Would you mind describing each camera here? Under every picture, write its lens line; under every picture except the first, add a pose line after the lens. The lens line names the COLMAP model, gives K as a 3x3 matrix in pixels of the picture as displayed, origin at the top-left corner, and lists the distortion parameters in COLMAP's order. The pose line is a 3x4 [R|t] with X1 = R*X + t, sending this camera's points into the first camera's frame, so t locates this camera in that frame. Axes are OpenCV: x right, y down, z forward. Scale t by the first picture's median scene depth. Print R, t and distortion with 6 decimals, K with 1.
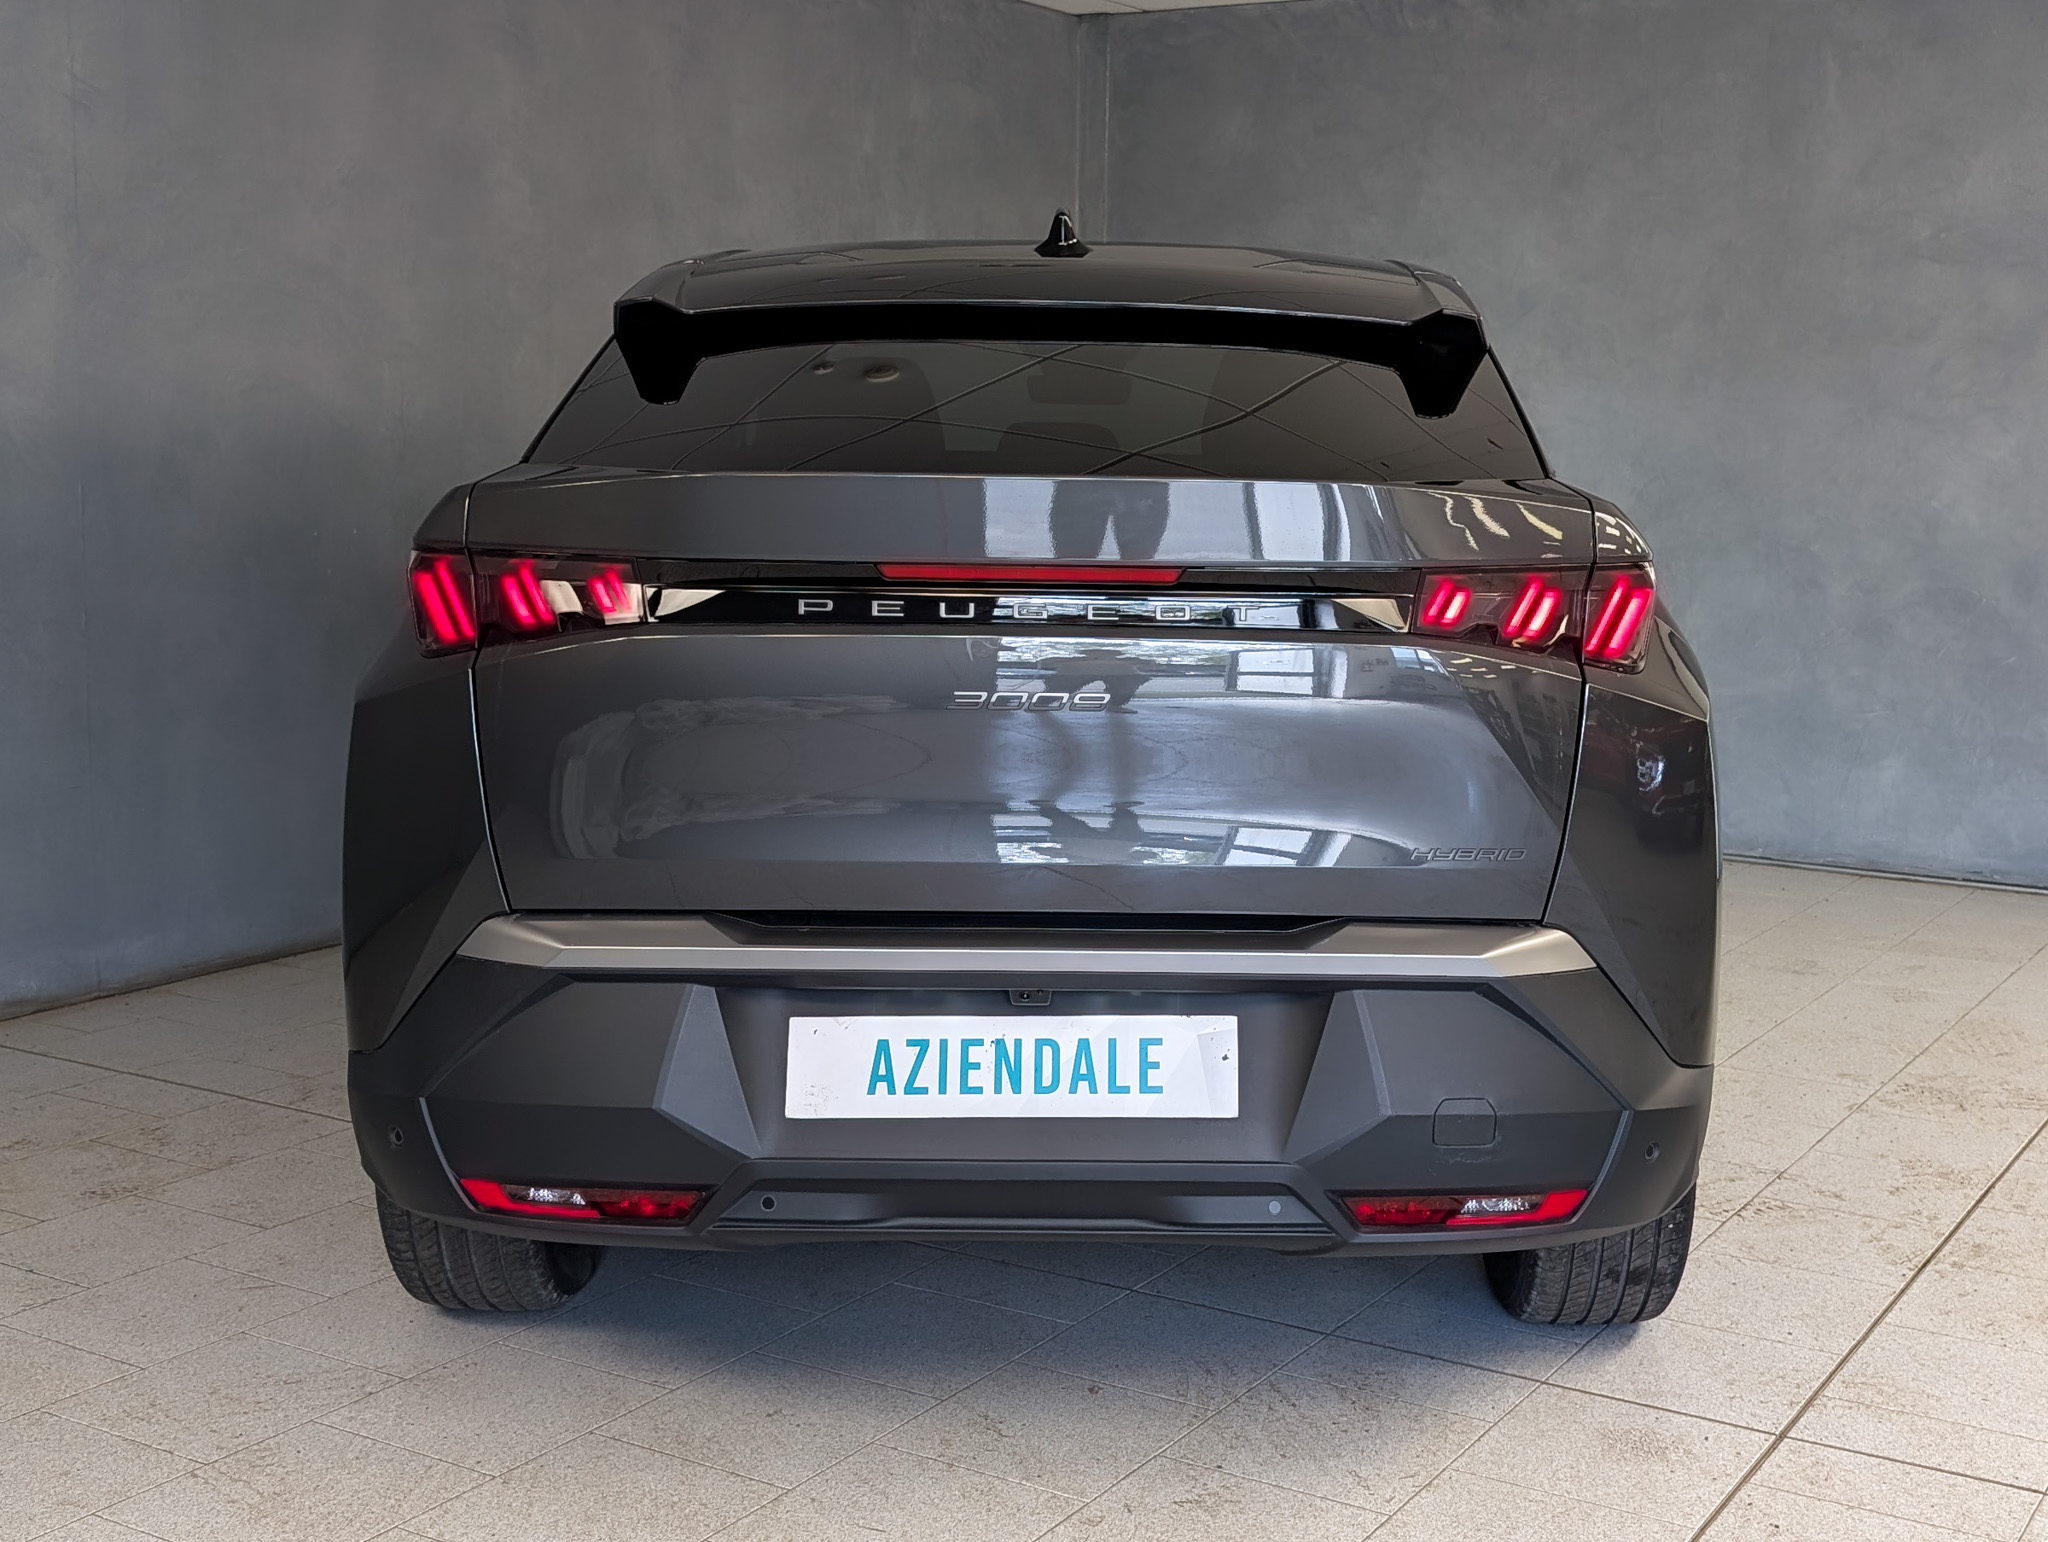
lens RADIAL K [[1596.3, 0, 952.2], [0, 1596.3, 771.3], [0, 0, 1]] dist [0.008300, -0.013193]
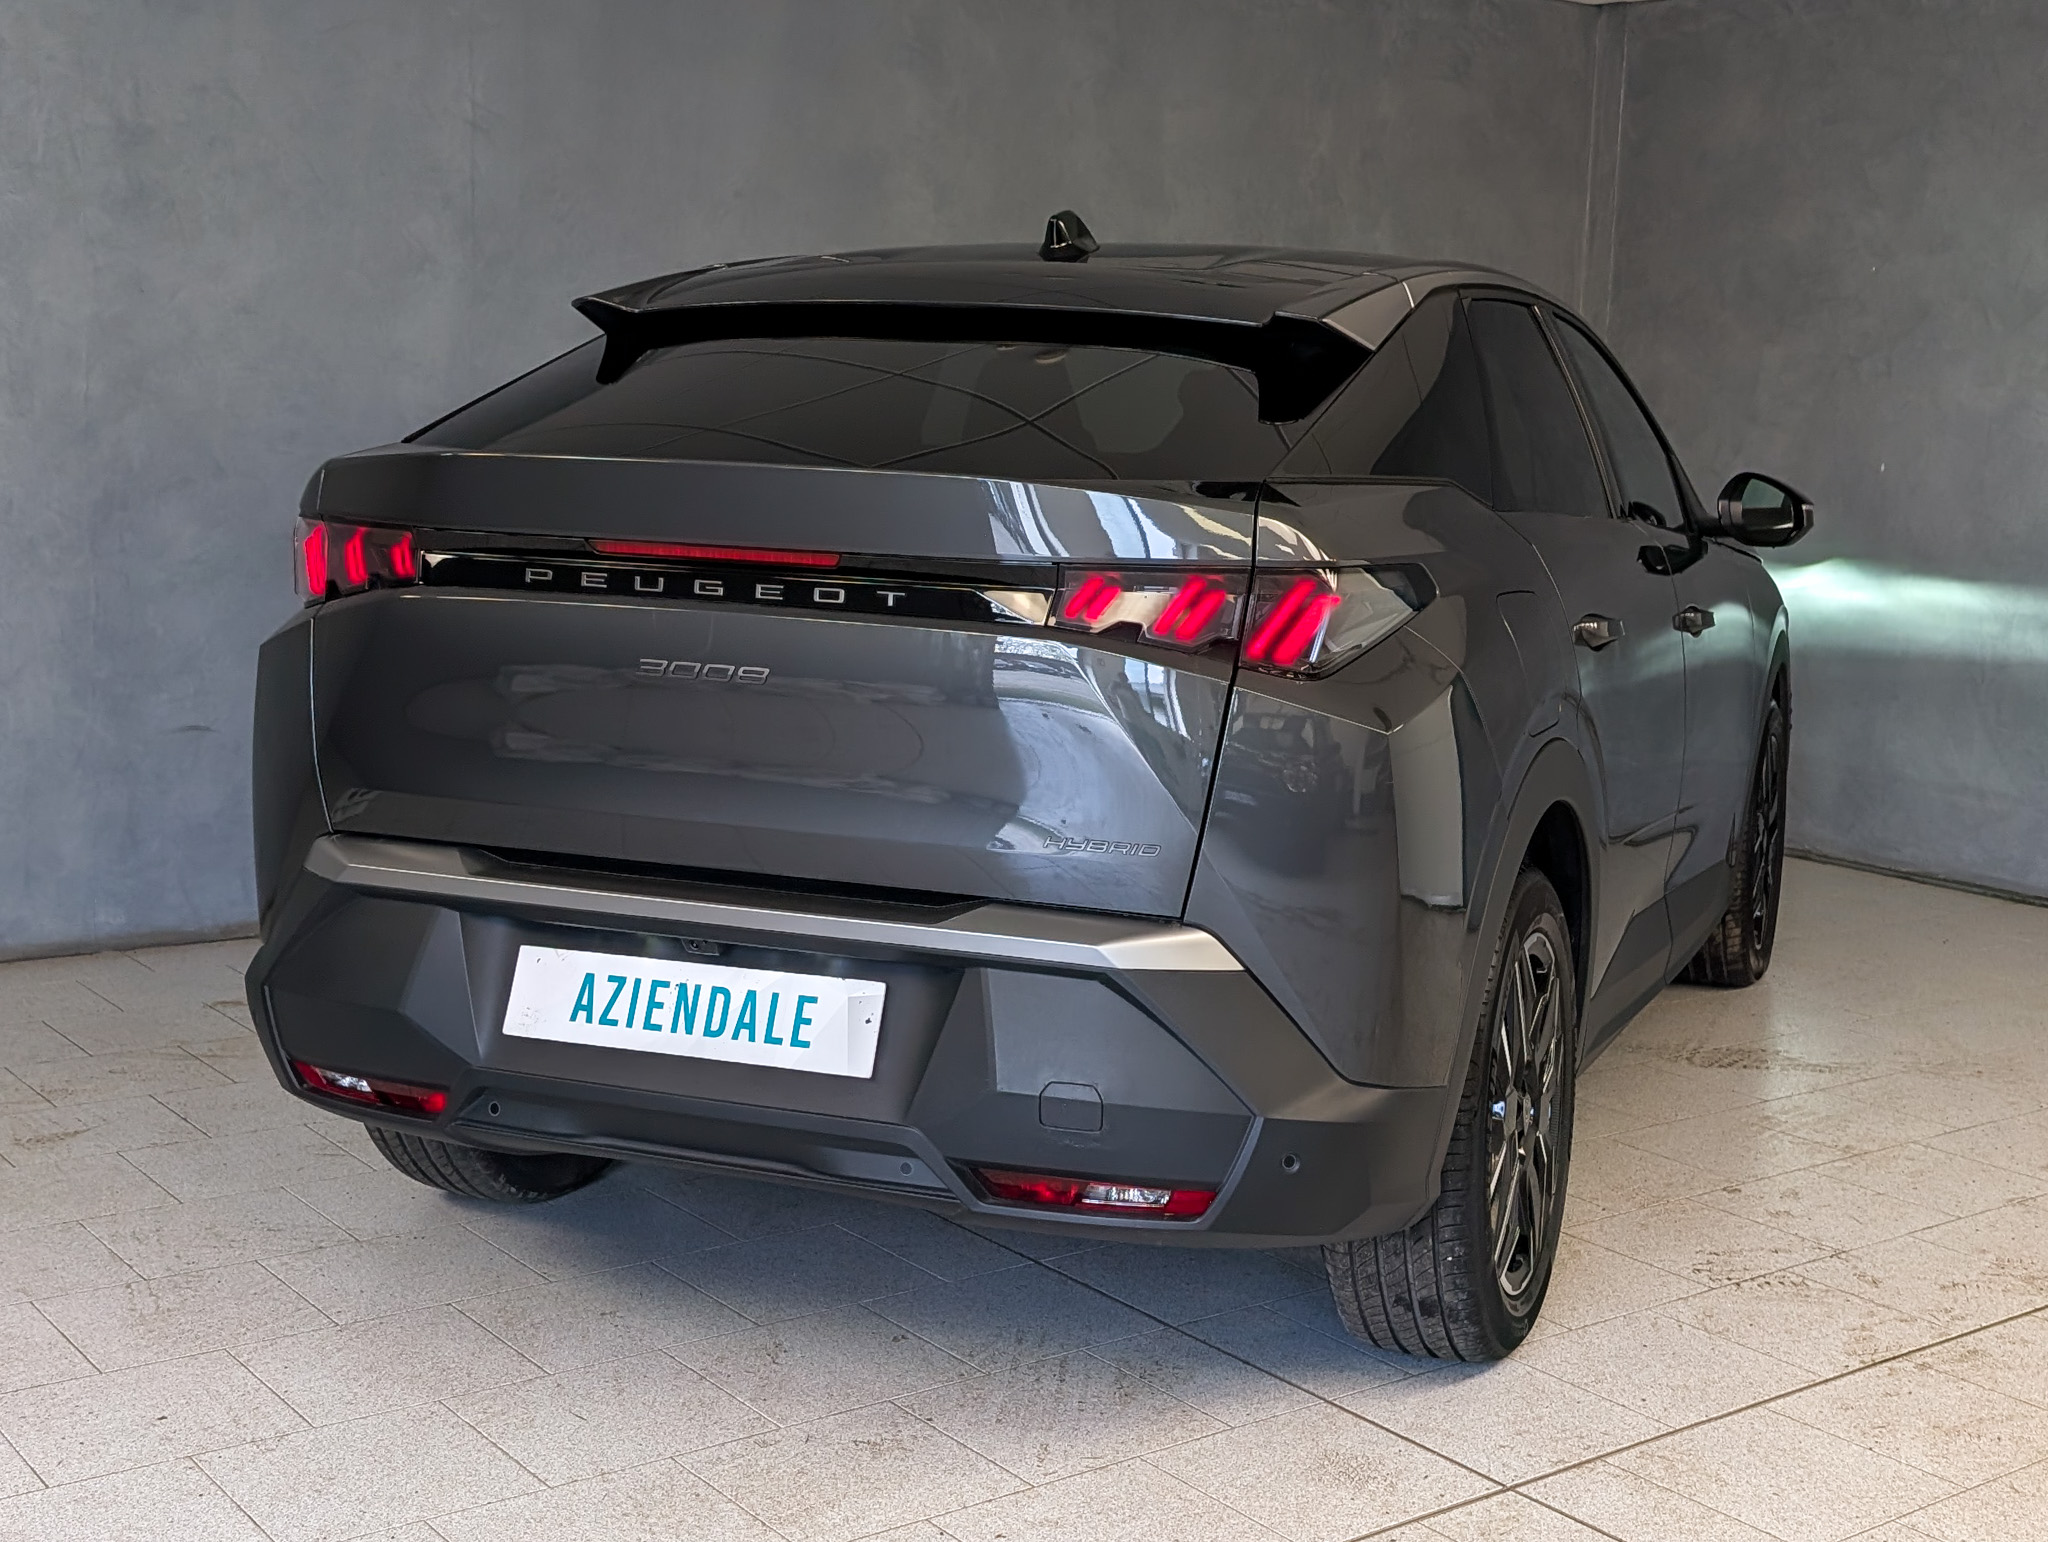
lens RADIAL K [[1563.0, 0, 1024.9], [0, 1563.0, 783.4], [0, 0, 1]] dist [0.008509, -0.011645]
pose [[0.970676, 0.073897, -0.228751, 0.486571], [-0.071645, 0.997265, 0.018145, -0.003153], [0.229466, -0.001224, 0.973316, 0.021186]]
